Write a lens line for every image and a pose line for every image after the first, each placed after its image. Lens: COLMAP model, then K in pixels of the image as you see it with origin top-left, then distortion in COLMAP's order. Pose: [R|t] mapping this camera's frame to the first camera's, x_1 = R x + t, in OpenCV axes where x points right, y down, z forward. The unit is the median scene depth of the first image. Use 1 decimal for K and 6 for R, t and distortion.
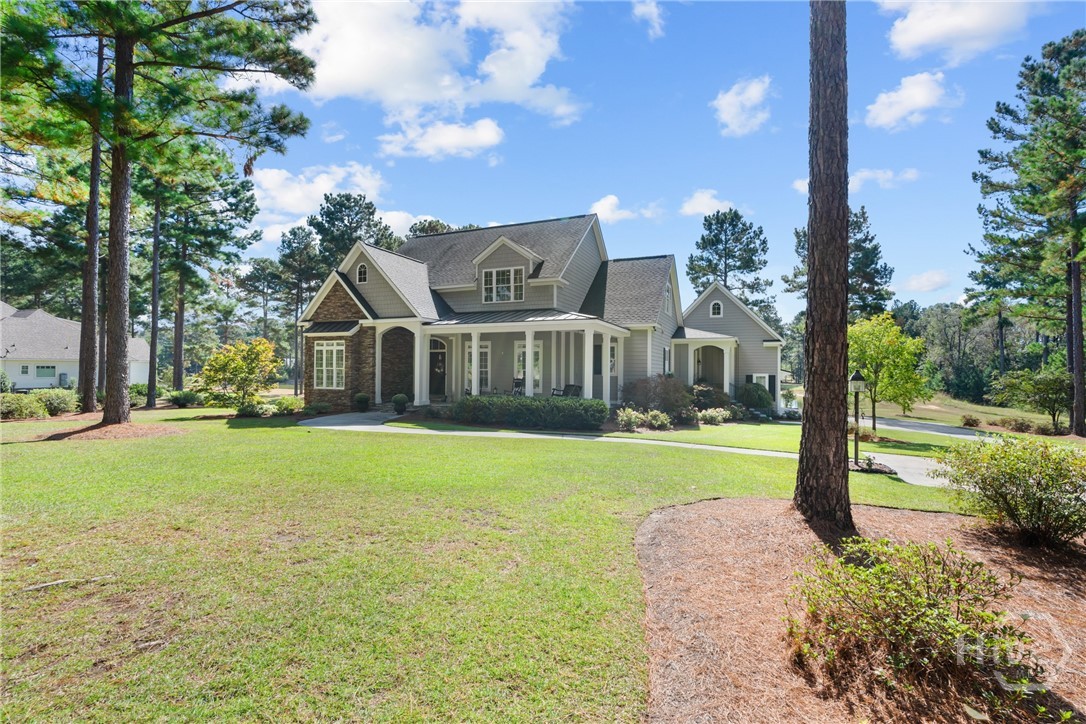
lens RADIAL K [[490.1, 0, 537.6], [0, 490.1, 362.5], [0, 0, 1]] dist [-0.002502, -0.000440]
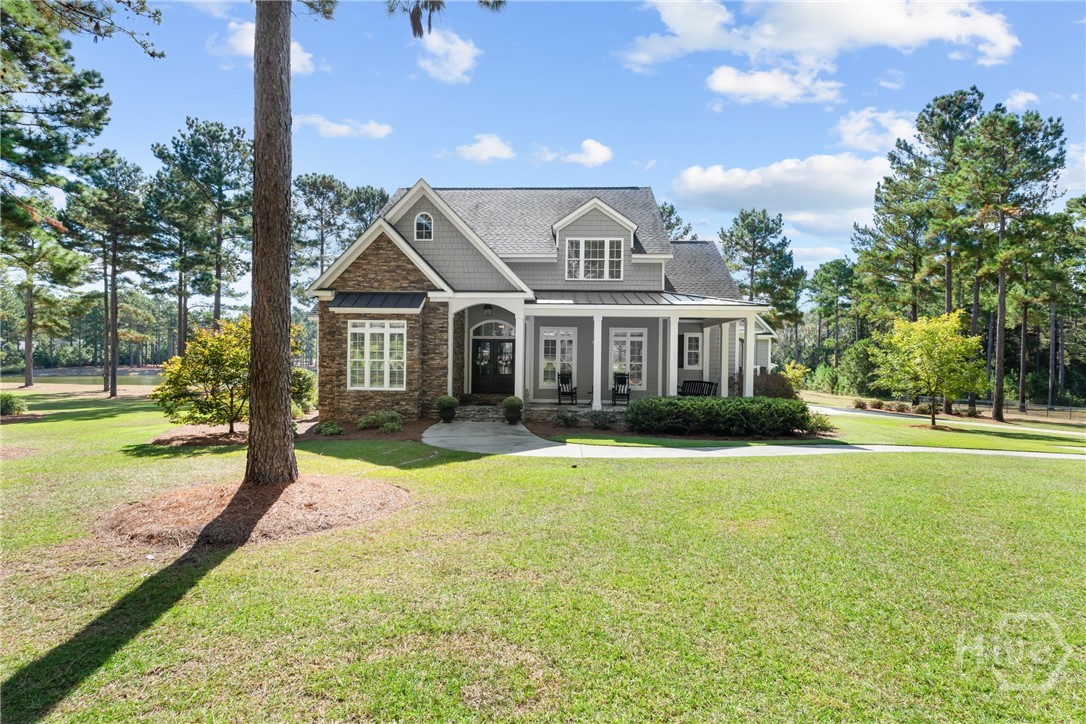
lens RADIAL K [[490.1, 0, 537.6], [0, 490.1, 362.5], [0, 0, 1]] dist [-0.002502, -0.000440]
pose [[0.933246, 0.002231, 0.359232, -0.457091], [-0.011530, 0.999652, 0.023745, -0.003555], [-0.359054, -0.026301, 0.932946, 0.270583]]
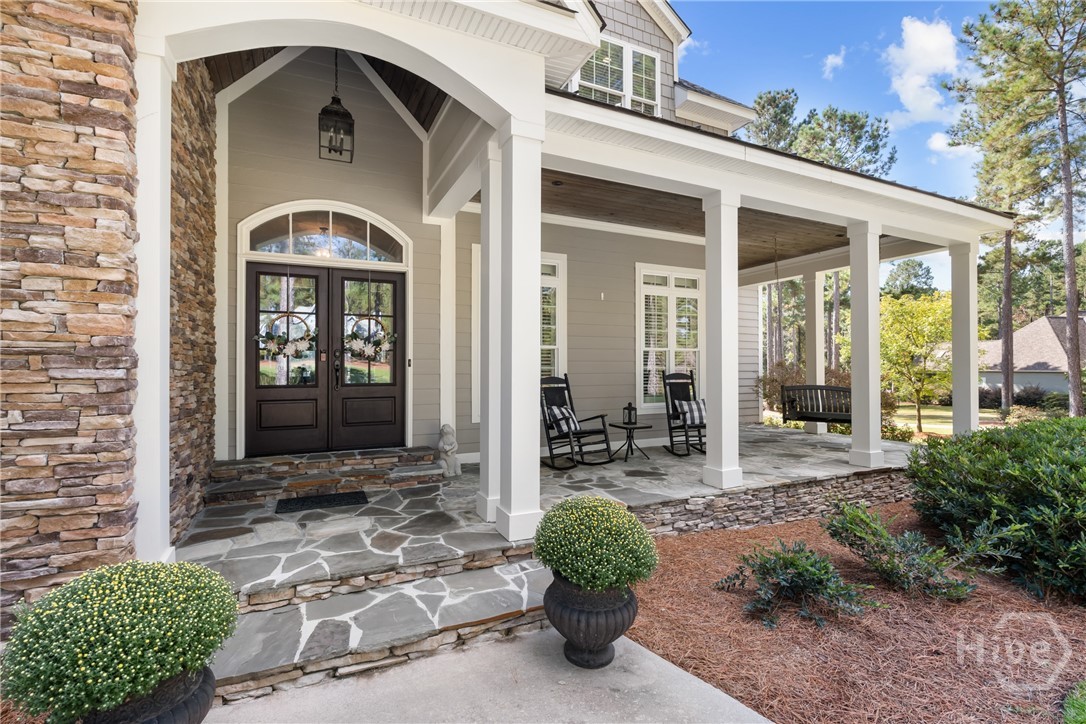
lens RADIAL K [[490.1, 0, 537.6], [0, 490.1, 362.5], [0, 0, 1]] dist [-0.002502, -0.000440]
pose [[0.645716, -0.000367, 0.763578, -0.349792], [-0.003008, 0.999991, 0.003024, 0.024147], [-0.763572, -0.004250, 0.645709, 0.832905]]
